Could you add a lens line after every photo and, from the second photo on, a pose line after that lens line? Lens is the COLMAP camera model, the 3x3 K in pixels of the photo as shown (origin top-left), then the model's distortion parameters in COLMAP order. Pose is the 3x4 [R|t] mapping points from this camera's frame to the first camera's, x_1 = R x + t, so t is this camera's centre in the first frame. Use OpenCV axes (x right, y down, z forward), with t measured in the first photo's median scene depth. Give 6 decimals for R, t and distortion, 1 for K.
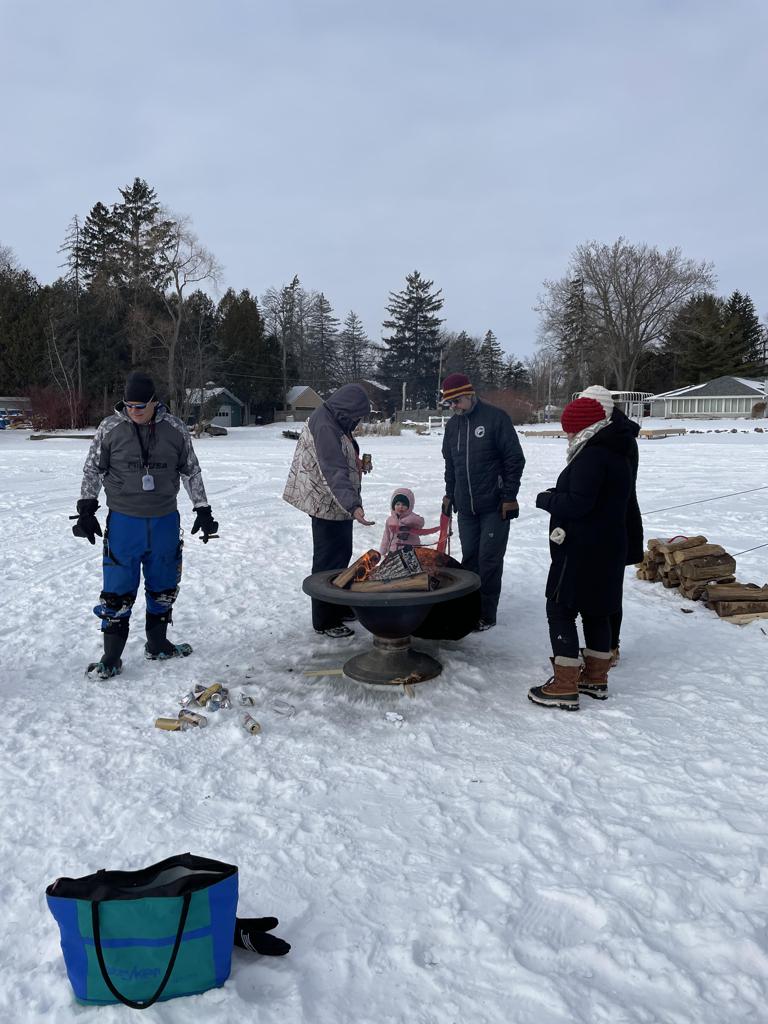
lens RADIAL K [[777.5, 0, 384.0], [0, 777.5, 516.0], [0, 0, 1]] dist [0.045464, -0.015828]
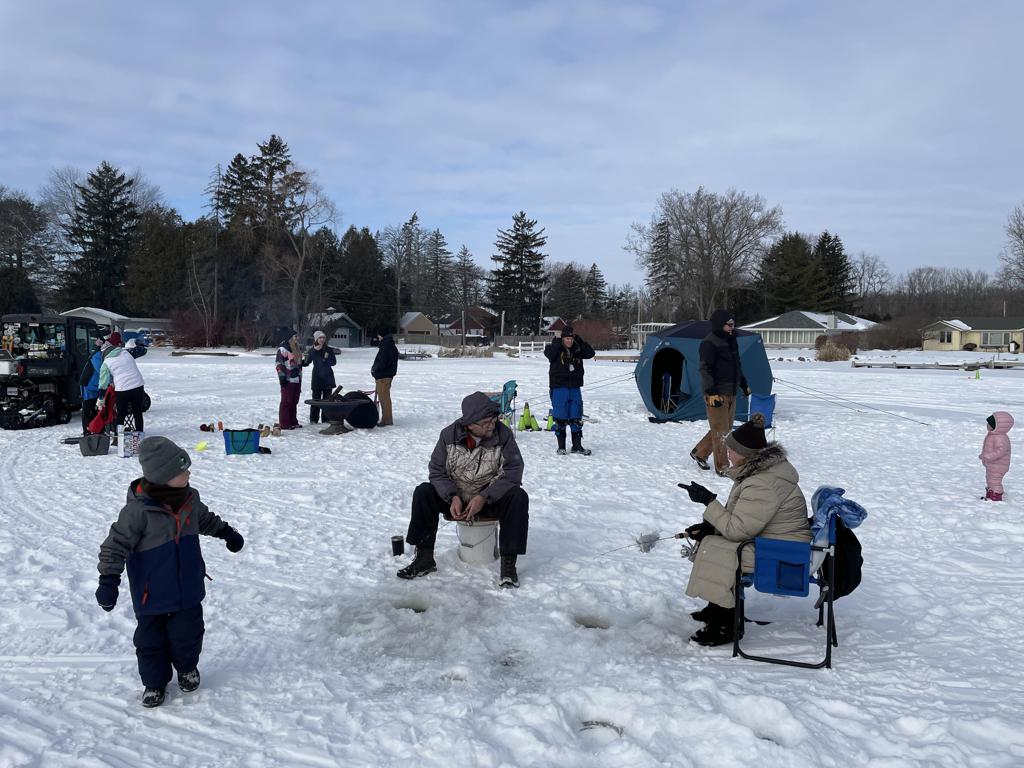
lens RADIAL K [[777.5, 0, 512.0], [0, 777.5, 379.6], [0, 0, 1]] dist [0.045464, -0.015828]
pose [[0.999849, 0.017320, 0.001403, 0.041672], [-0.017162, 0.996899, -0.076794, 0.014599], [-0.002729, 0.076759, 0.997046, -0.122721]]
